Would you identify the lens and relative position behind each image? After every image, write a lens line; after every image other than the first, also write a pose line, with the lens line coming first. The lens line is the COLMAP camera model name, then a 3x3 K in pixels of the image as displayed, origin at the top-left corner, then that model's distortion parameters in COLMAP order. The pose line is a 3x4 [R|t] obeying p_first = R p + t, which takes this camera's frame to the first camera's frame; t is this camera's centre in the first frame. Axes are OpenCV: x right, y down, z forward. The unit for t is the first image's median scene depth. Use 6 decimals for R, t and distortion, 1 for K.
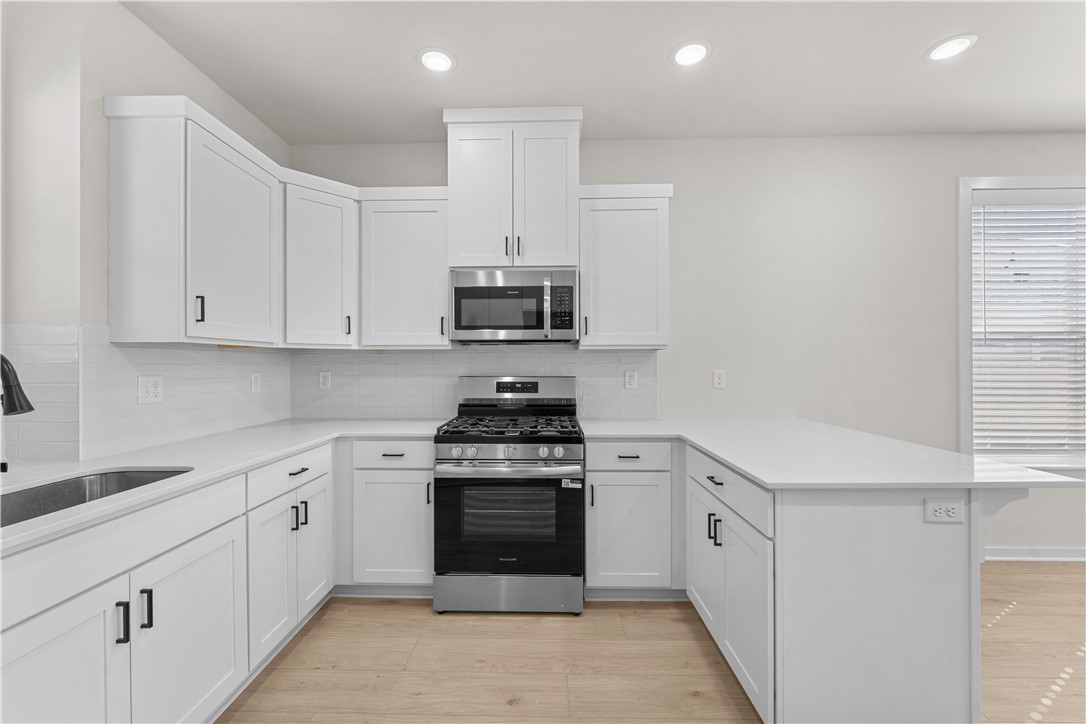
lens RADIAL K [[435.6, 0, 518.7], [0, 435.6, 366.7], [0, 0, 1]] dist [0.000753, -0.010507]
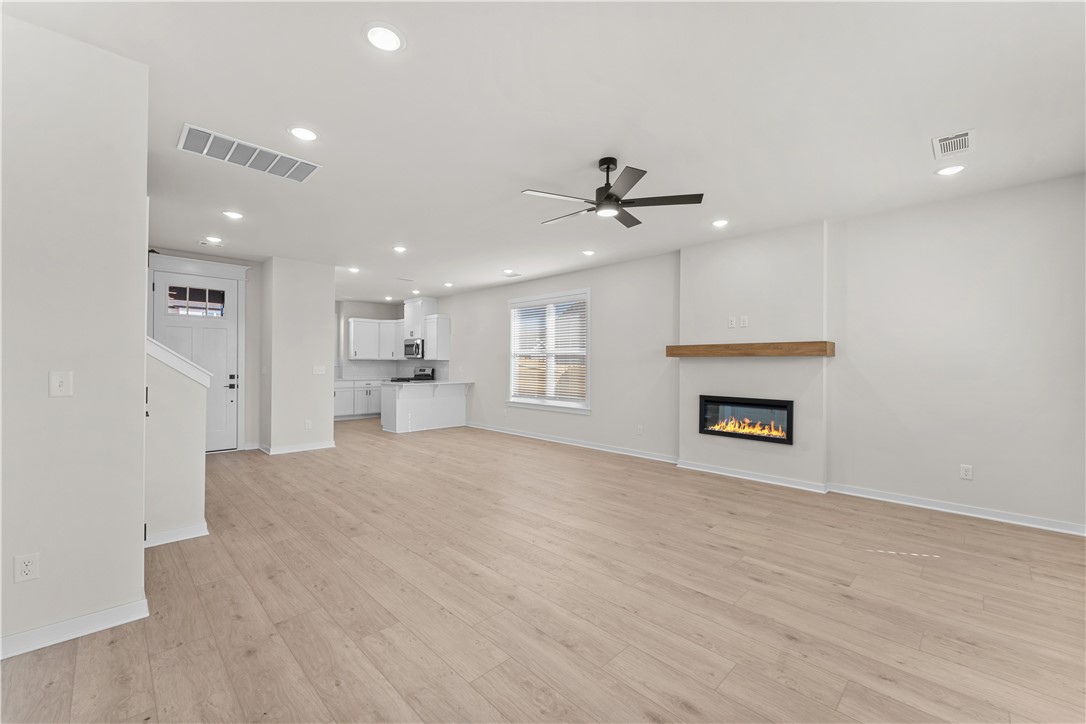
lens RADIAL K [[435.6, 0, 518.7], [0, 435.6, 366.7], [0, 0, 1]] dist [0.000753, -0.010507]
pose [[0.705313, 0.009105, -0.708838, 3.293964], [-0.014780, 0.999889, -0.001864, 0.012370], [0.708742, 0.011791, 0.705369, -1.032454]]
